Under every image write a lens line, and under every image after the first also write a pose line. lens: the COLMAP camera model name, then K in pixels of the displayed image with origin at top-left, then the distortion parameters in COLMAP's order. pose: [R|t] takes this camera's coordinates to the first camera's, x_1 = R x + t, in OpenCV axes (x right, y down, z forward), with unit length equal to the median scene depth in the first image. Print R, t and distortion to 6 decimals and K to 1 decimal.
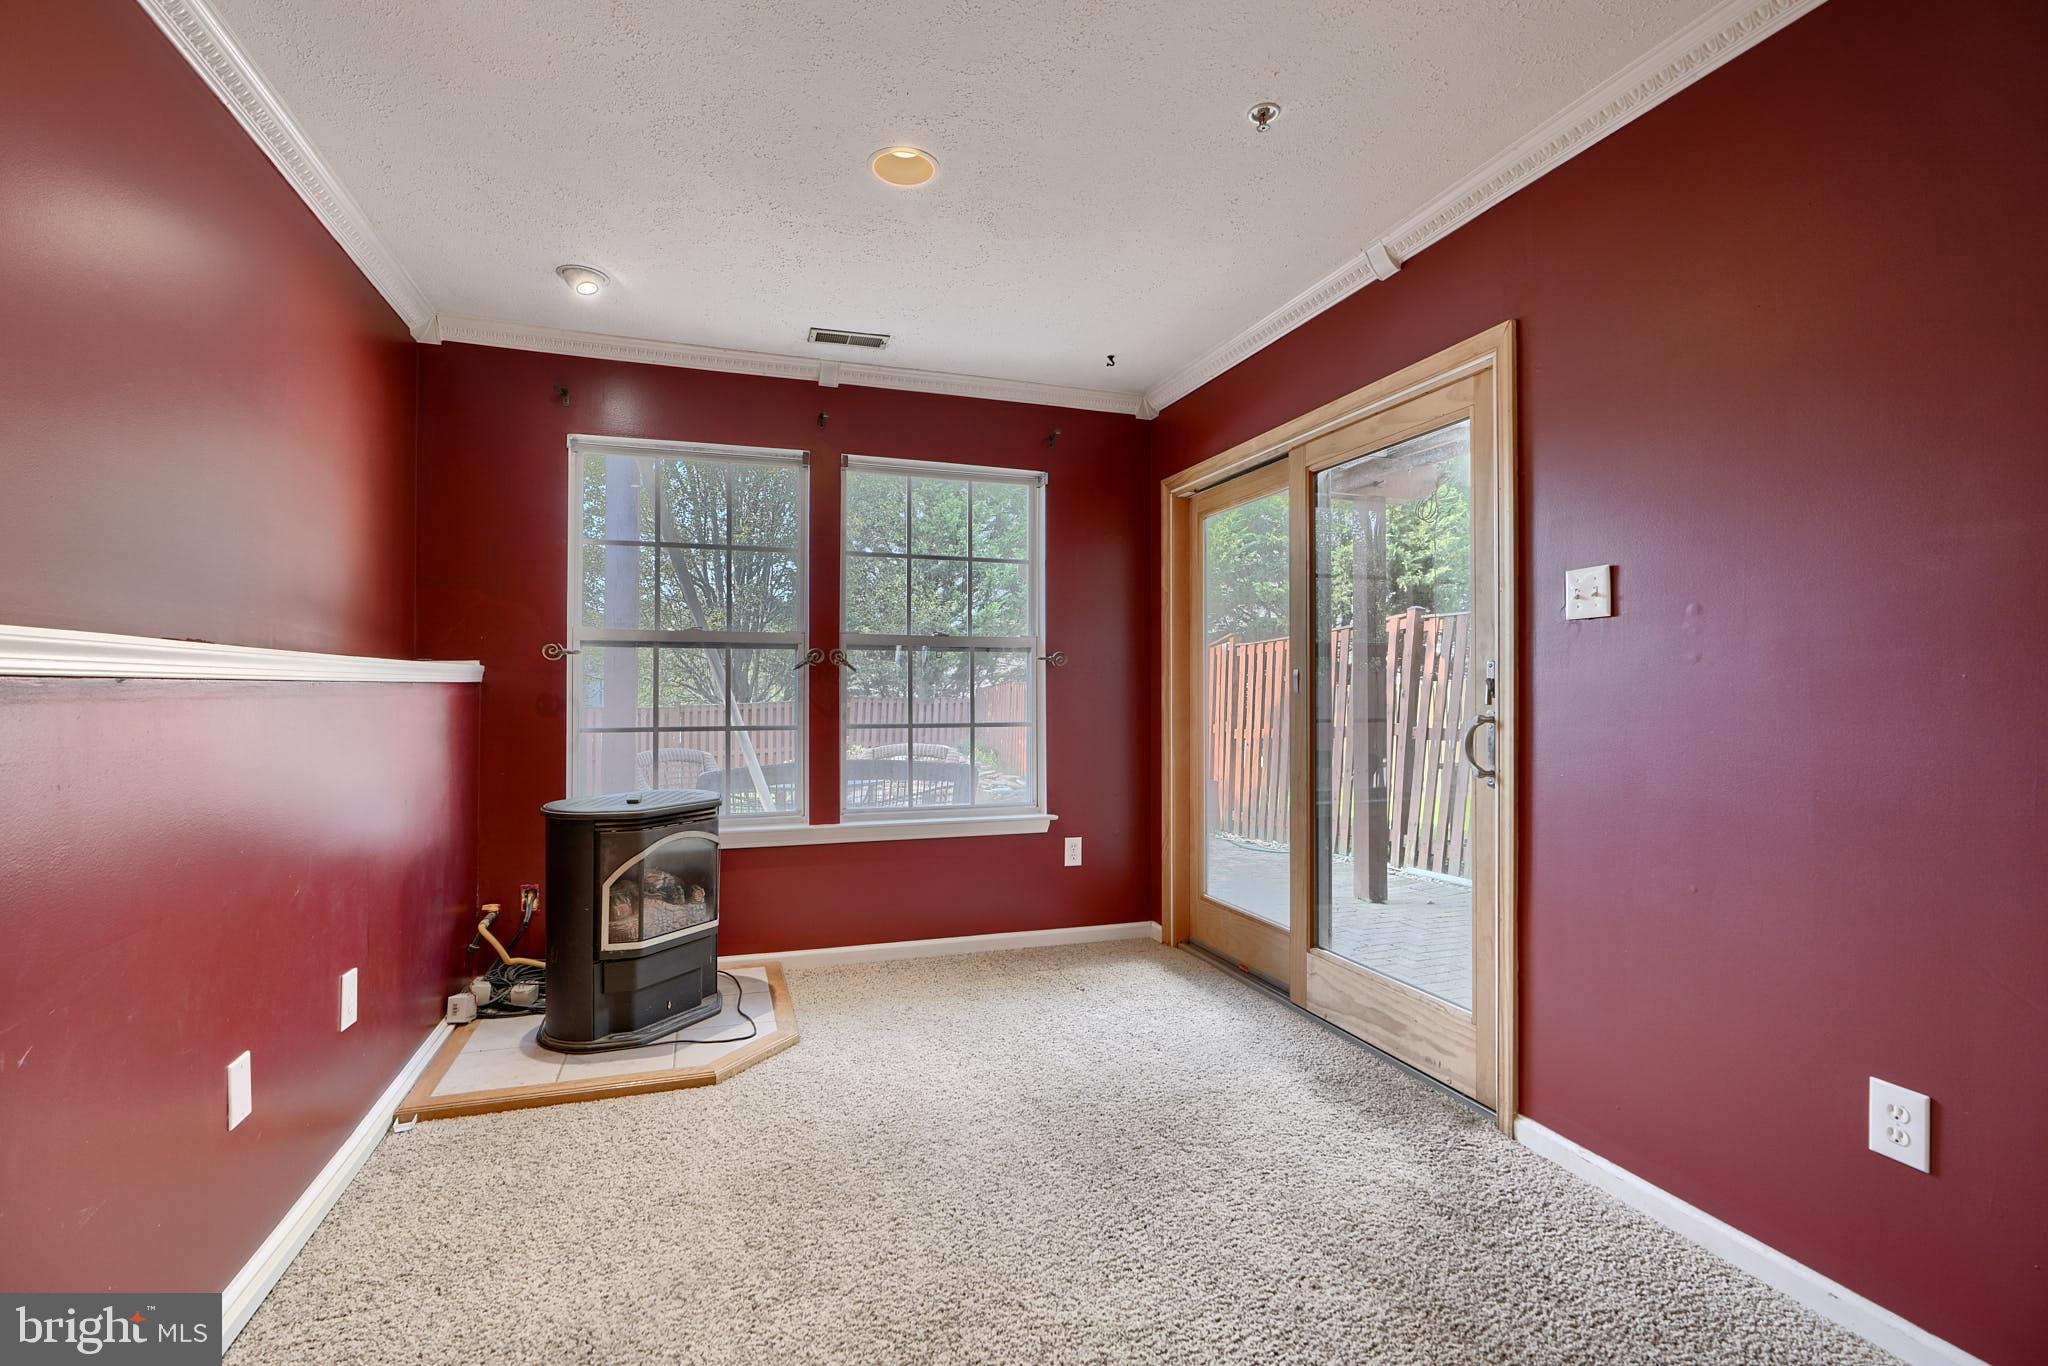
lens RADIAL K [[944.3, 0, 1027.6], [0, 944.3, 688.1], [0, 0, 1]] dist [0.000746, 0.000648]
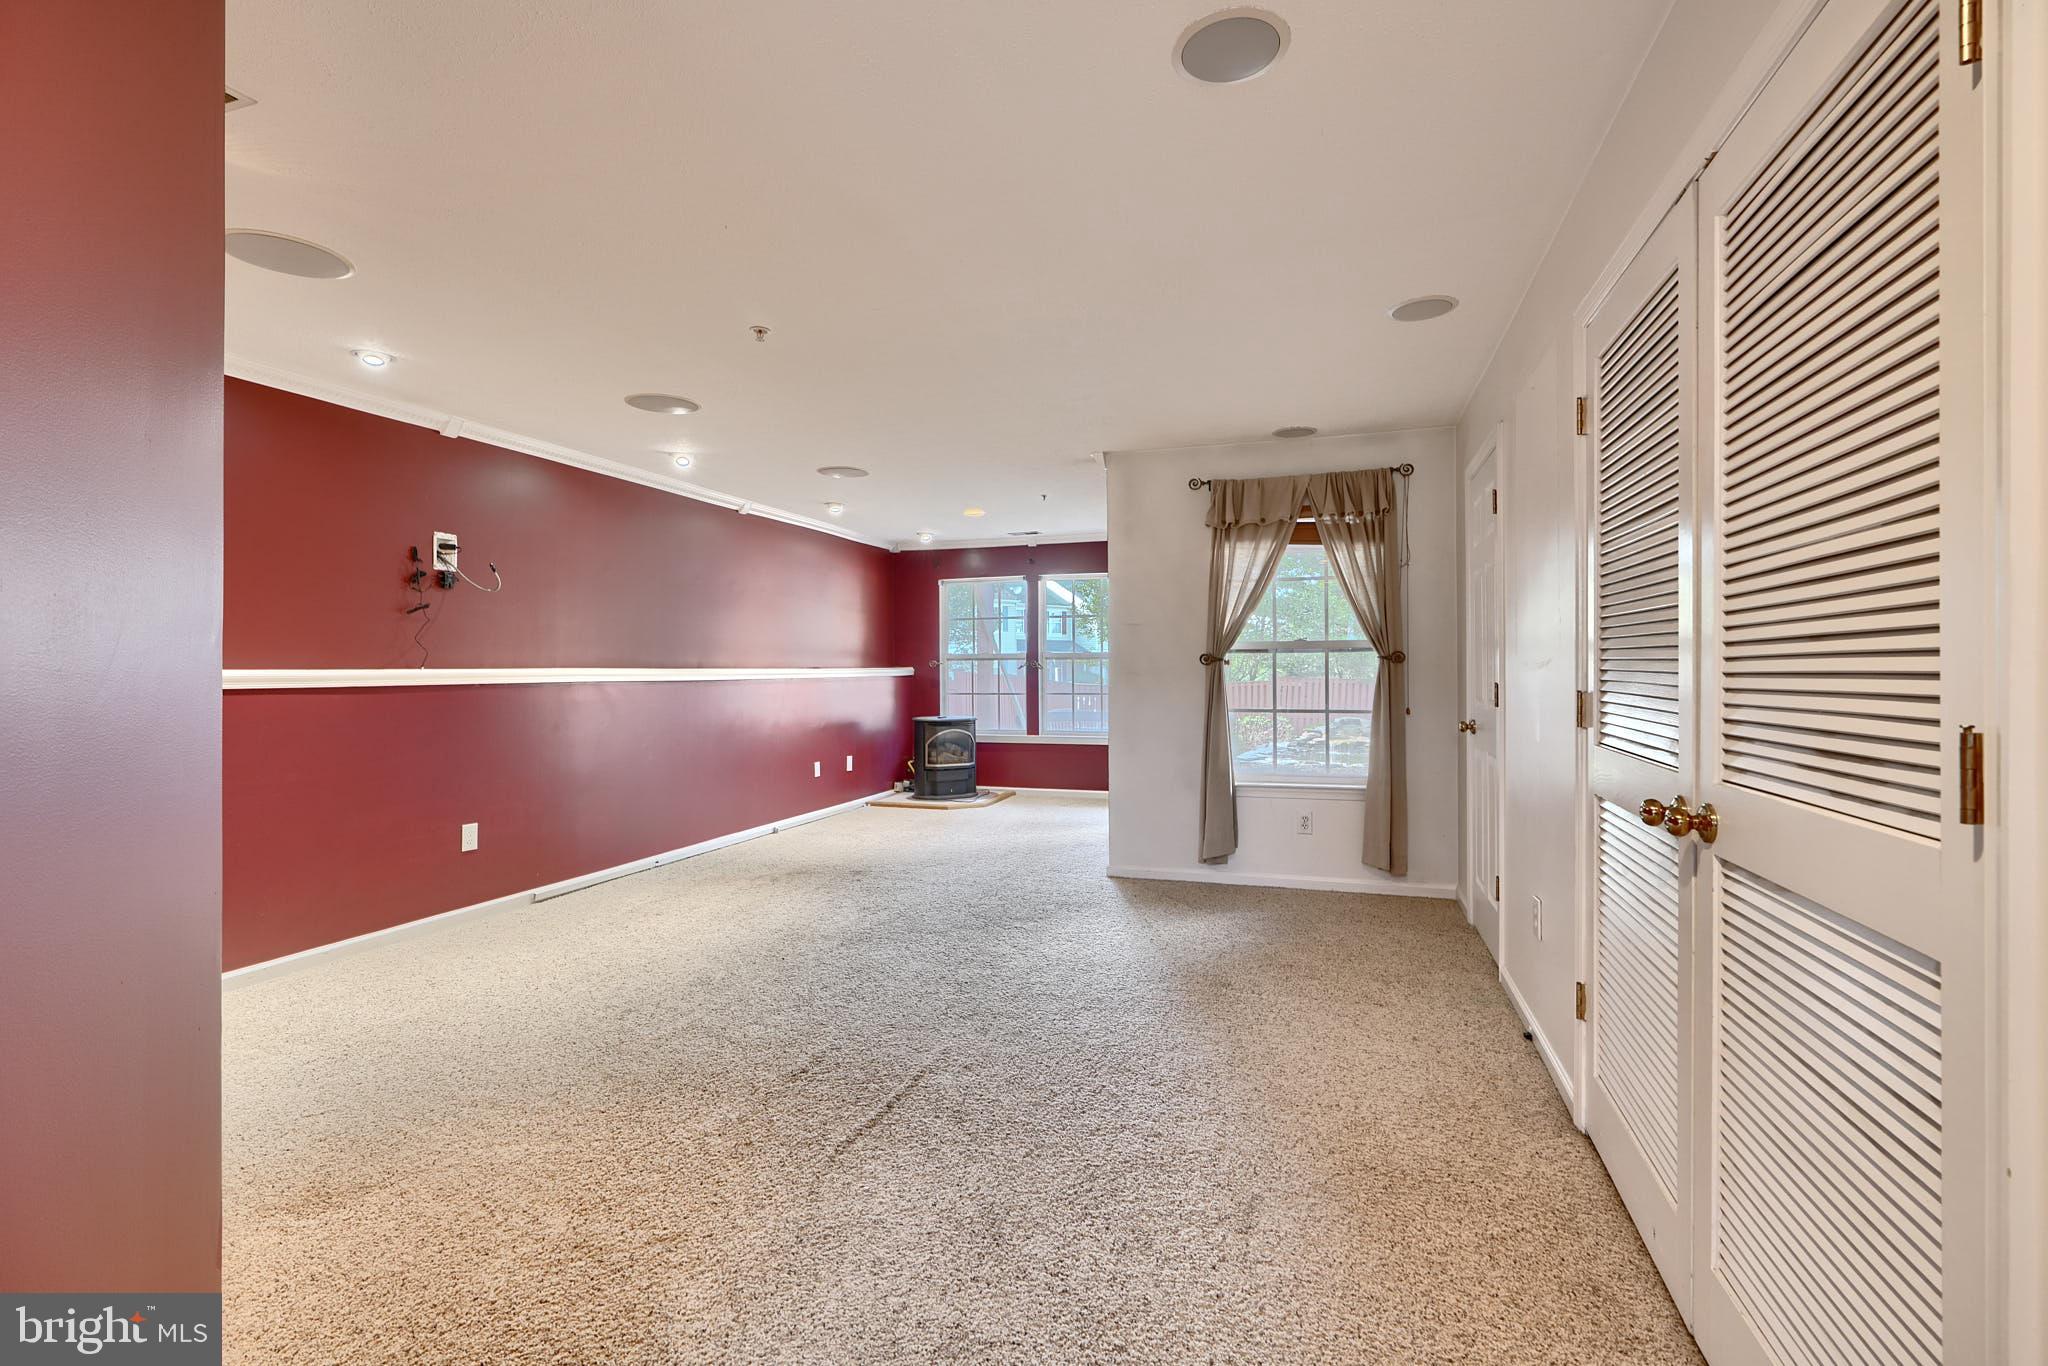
lens RADIAL K [[944.3, 0, 1027.6], [0, 944.3, 688.1], [0, 0, 1]] dist [0.000746, 0.000648]
pose [[0.802312, 0.003375, -0.596895, 1.333243], [0.006407, 0.999878, 0.014266, -0.005900], [0.596870, -0.015270, 0.802193, -1.001548]]
